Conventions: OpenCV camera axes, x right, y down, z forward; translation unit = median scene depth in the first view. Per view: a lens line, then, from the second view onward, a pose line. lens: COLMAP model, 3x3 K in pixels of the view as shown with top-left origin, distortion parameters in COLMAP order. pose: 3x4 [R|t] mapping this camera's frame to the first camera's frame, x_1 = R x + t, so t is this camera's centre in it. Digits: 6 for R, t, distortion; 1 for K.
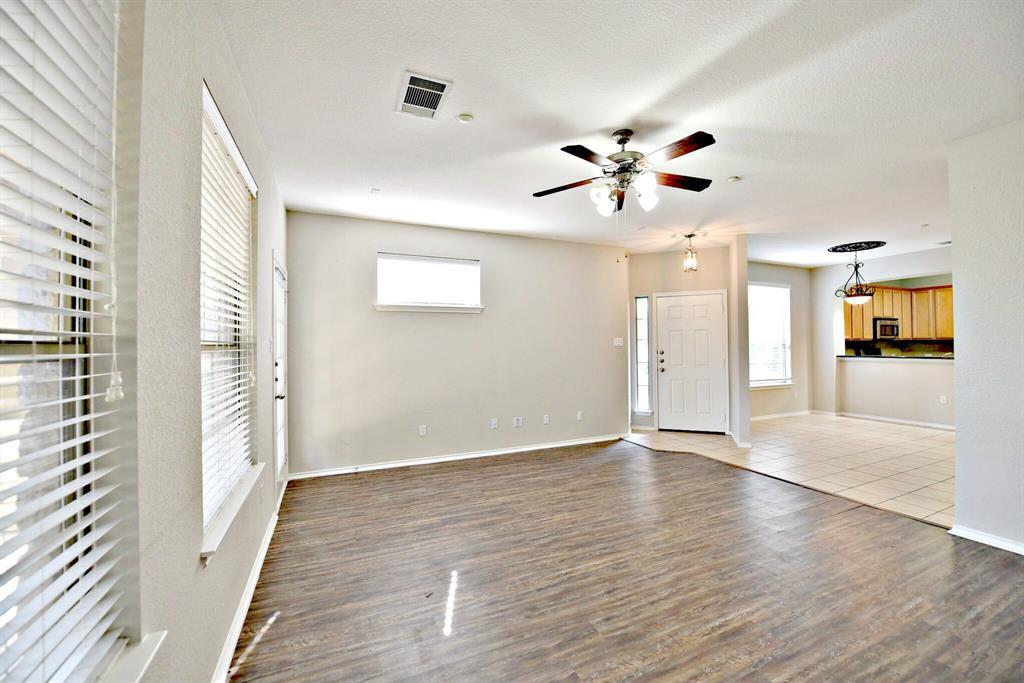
lens RADIAL K [[407.3, 0, 516.1], [0, 407.3, 341.2], [0, 0, 1]] dist [-0.020722, -0.001009]
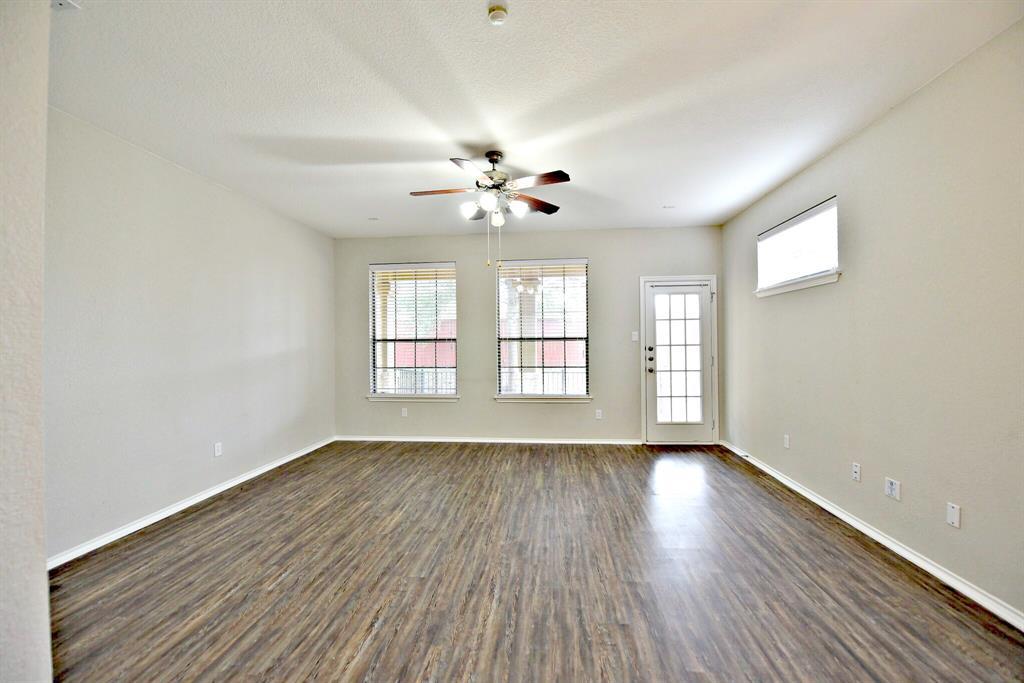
lens RADIAL K [[407.3, 0, 515.8], [0, 407.3, 342.3], [0, 0, 1]] dist [-0.020722, -0.001009]
pose [[-0.489923, 0.017214, -0.871596, 0.756920], [0.022760, 0.999717, 0.006951, 0.007393], [0.871469, -0.016432, -0.490176, 0.978300]]
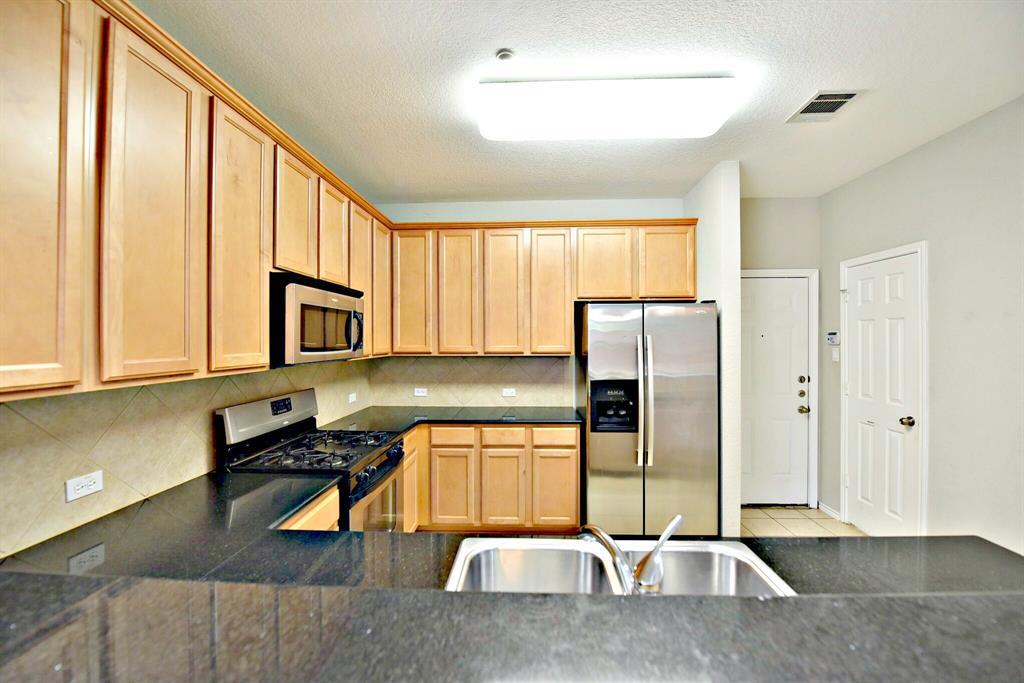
lens RADIAL K [[407.3, 0, 511.3], [0, 407.3, 338.5], [0, 0, 1]] dist [-0.020722, -0.001009]
pose [[0.449214, 0.008822, 0.893381, 1.346144], [-0.012598, 0.999914, -0.003540, -0.038708], [-0.893335, -0.009664, 0.449287, 1.396533]]
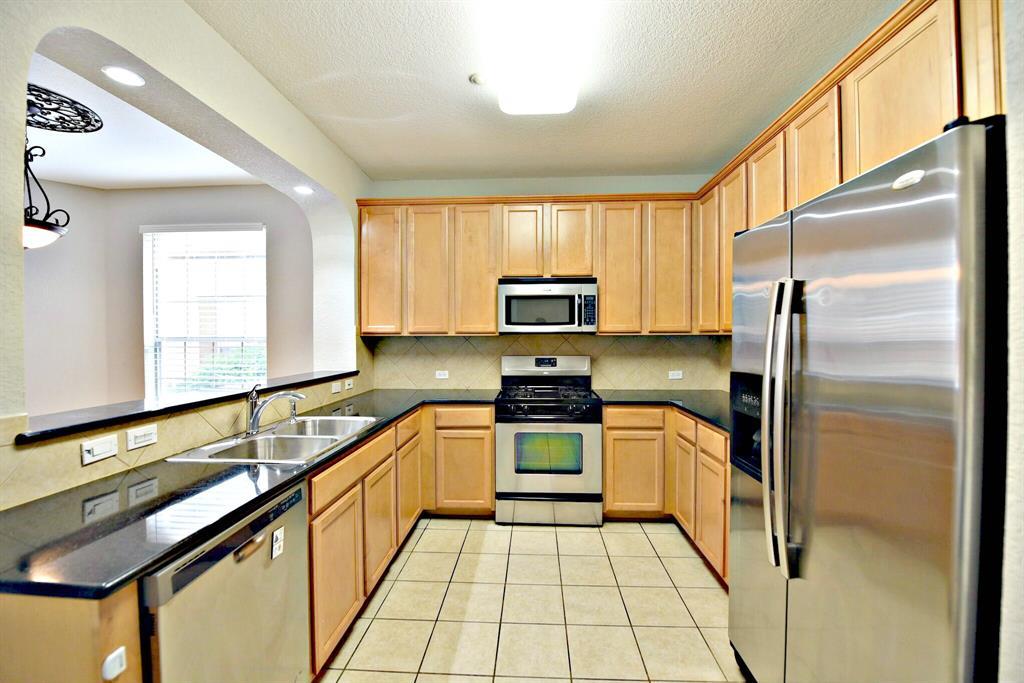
lens RADIAL K [[407.3, 0, 518.3], [0, 407.3, 340.2], [0, 0, 1]] dist [-0.020722, -0.001009]
pose [[0.897032, 0.008793, -0.441878, 1.969579], [-0.000297, 0.999814, 0.019292, -0.009630], [0.441966, -0.017174, 0.896868, 1.154040]]
